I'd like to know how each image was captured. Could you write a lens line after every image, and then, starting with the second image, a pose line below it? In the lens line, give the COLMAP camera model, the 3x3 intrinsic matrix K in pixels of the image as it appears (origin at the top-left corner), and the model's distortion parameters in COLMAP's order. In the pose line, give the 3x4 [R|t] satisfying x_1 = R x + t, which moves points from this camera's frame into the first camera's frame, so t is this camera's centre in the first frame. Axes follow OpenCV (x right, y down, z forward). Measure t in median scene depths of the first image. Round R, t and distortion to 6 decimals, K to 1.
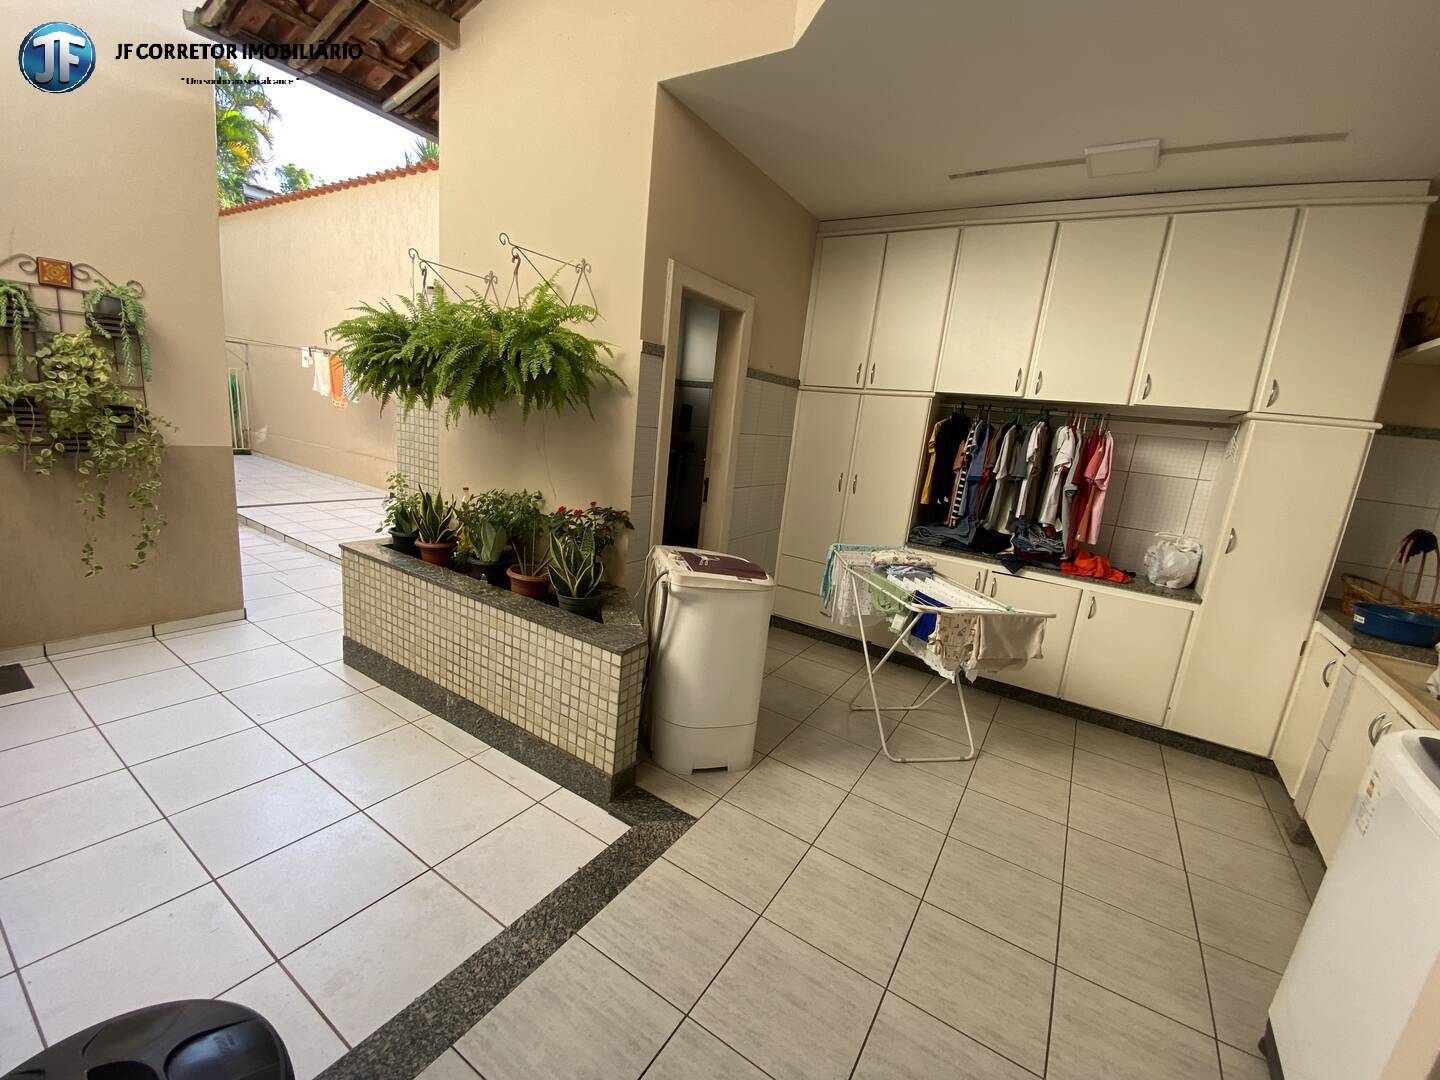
lens RADIAL K [[583.7, 0, 715.6], [0, 583.7, 536.0], [0, 0, 1]] dist [0.014956, -0.018926]
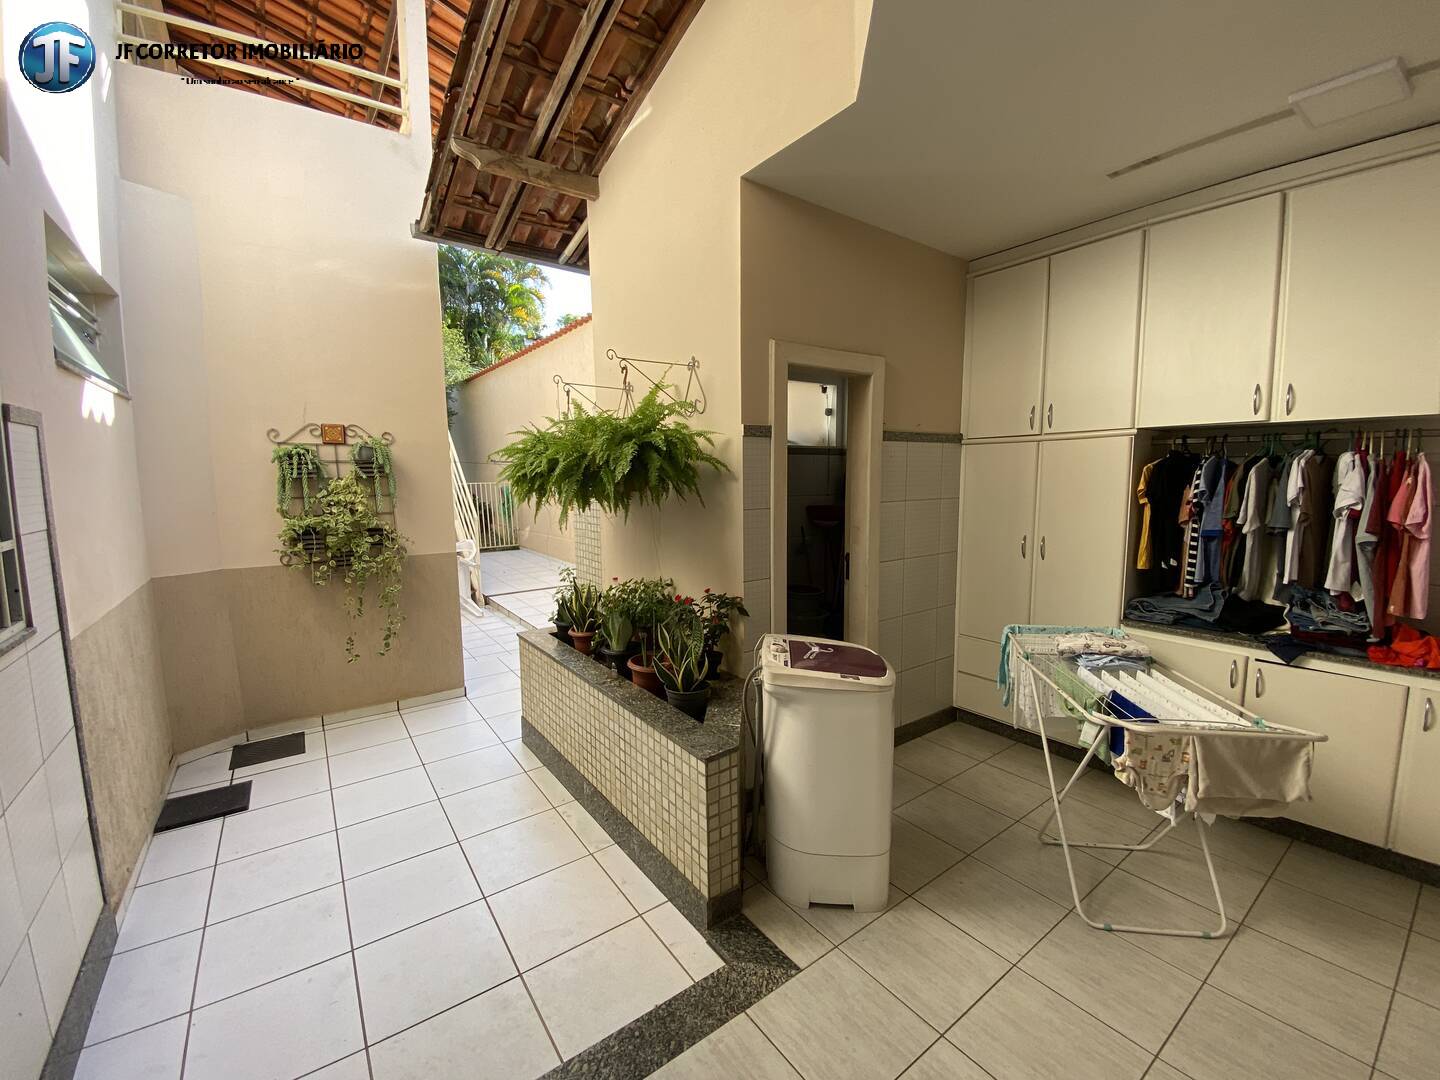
lens RADIAL K [[583.7, 0, 715.4], [0, 583.7, 536.7], [0, 0, 1]] dist [0.014956, -0.018926]
pose [[0.926501, -0.072019, -0.369337, 0.169366], [0.029607, 0.992423, -0.119249, -0.030214], [0.375126, 0.099550, 0.921613, 0.092784]]
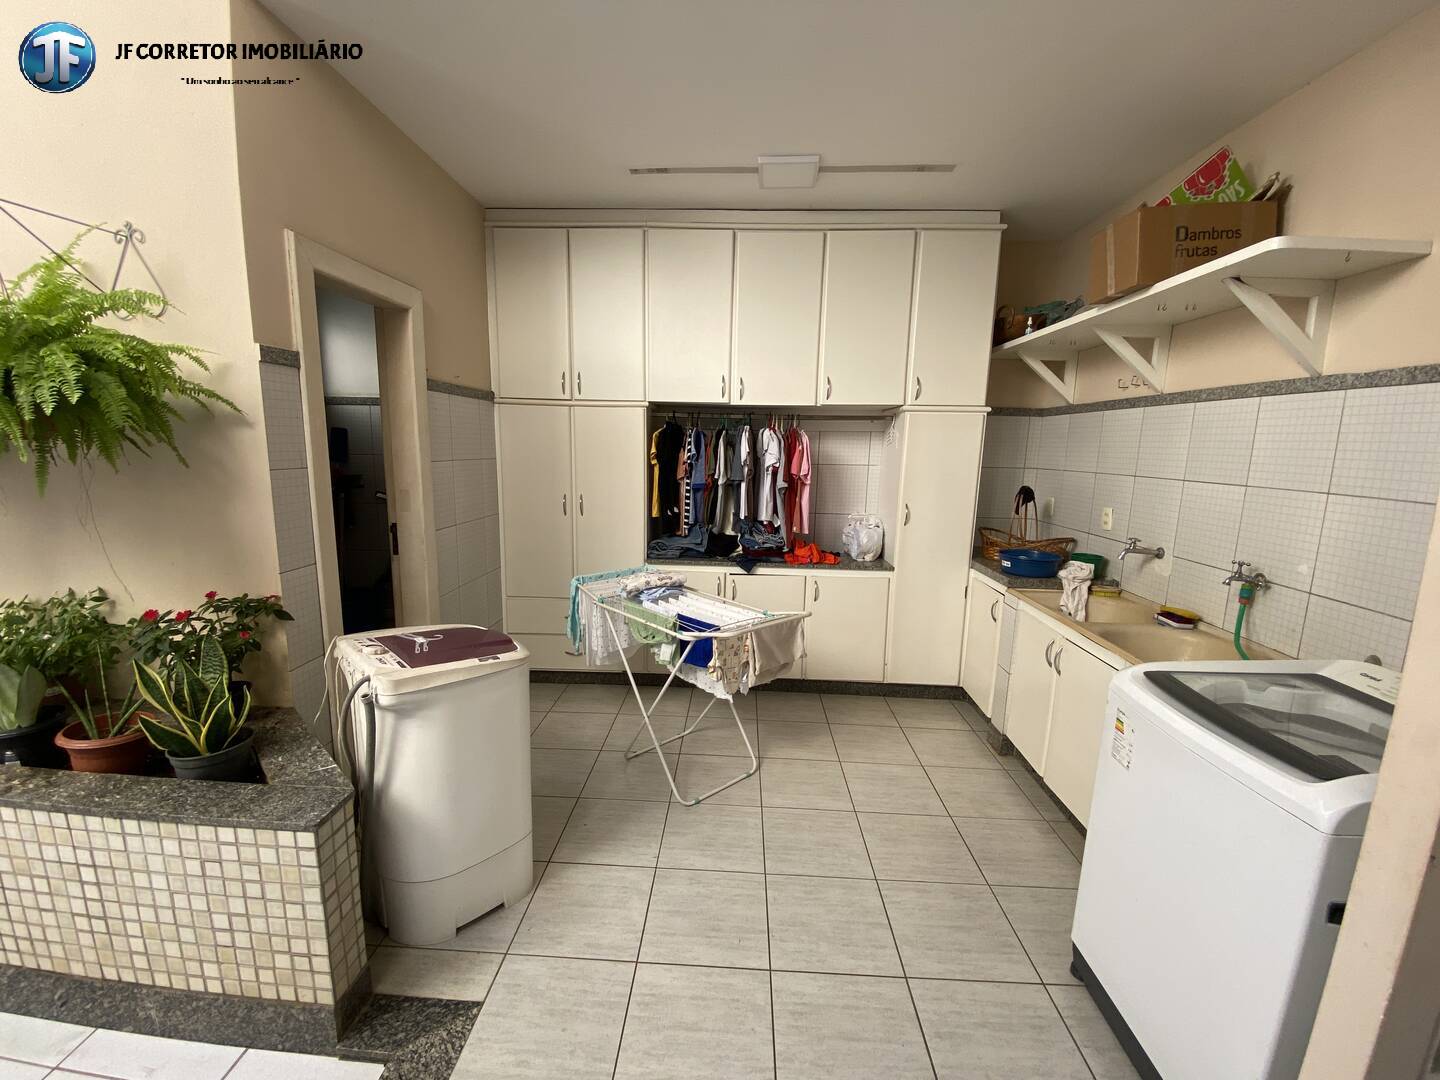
lens RADIAL K [[583.7, 0, 717.0], [0, 583.7, 540.2], [0, 0, 1]] dist [0.014956, -0.018926]
pose [[0.860534, -0.160128, 0.483571, -0.030321], [0.163284, 0.985926, 0.035904, -0.047727], [-0.482514, 0.048063, 0.874569, 0.159406]]
